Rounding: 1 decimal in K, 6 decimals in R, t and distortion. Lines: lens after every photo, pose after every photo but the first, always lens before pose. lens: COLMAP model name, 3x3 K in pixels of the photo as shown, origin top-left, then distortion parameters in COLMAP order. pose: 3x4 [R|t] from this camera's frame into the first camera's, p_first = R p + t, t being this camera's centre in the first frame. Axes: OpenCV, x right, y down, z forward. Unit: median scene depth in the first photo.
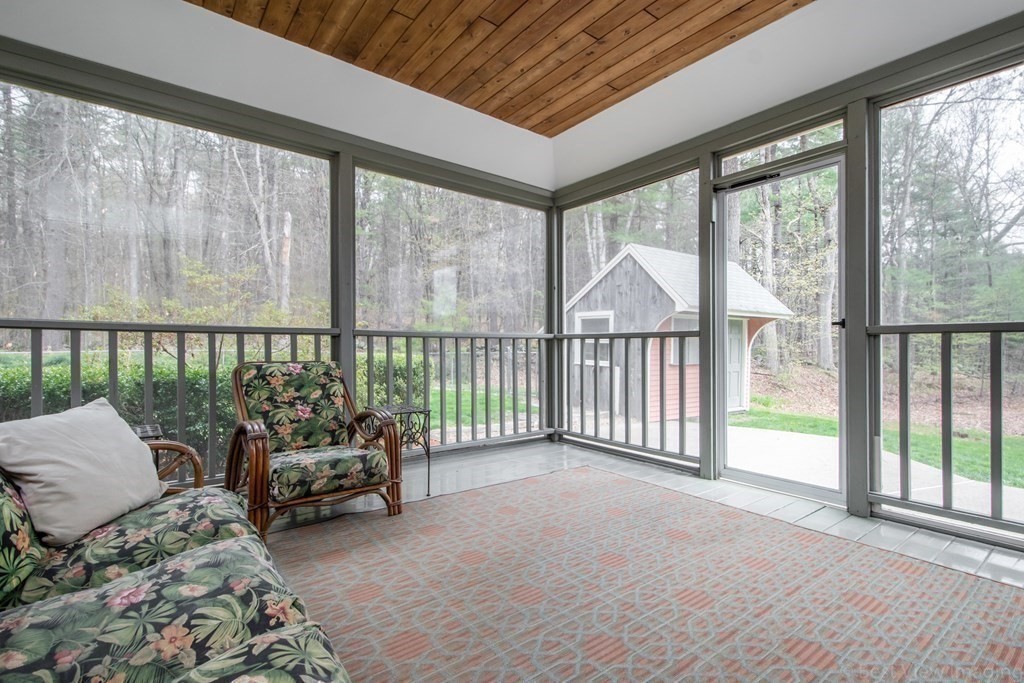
lens RADIAL K [[480.2, 0, 513.4], [0, 480.2, 347.4], [0, 0, 1]] dist [0.001721, -0.000031]
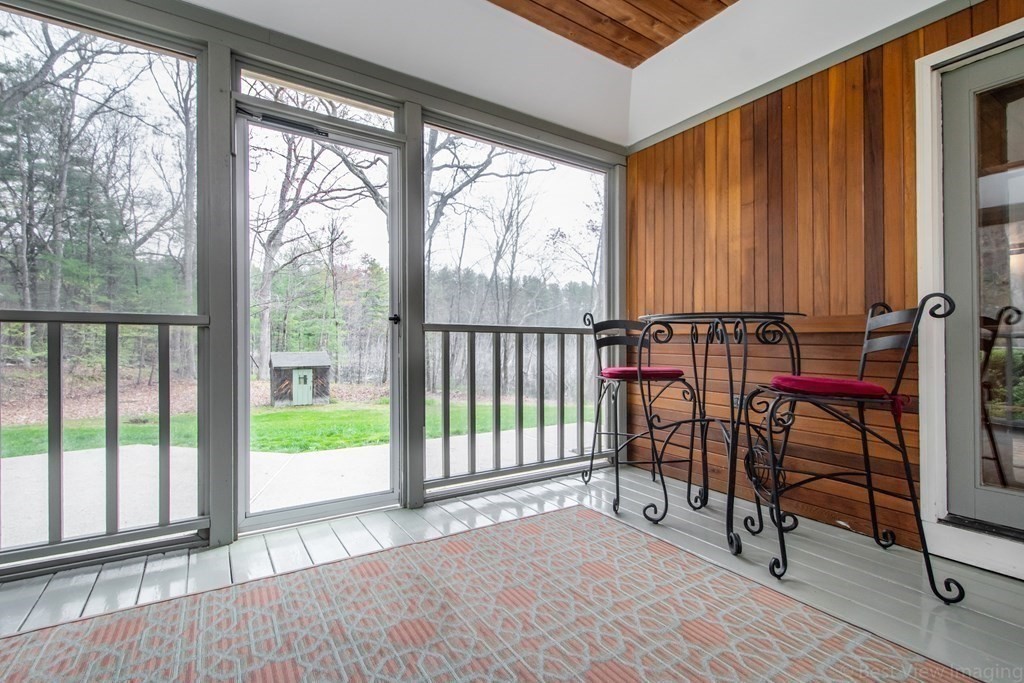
lens RADIAL K [[454.0, 0, 512.0], [0, 454.0, 340.1], [0, 0, 1]] dist [0.006446, -0.000008]
pose [[0.085455, 0.004158, 0.996333, -0.225464], [-0.003872, 0.999985, -0.003841, -0.004317], [-0.996334, -0.003529, 0.085470, 0.696780]]
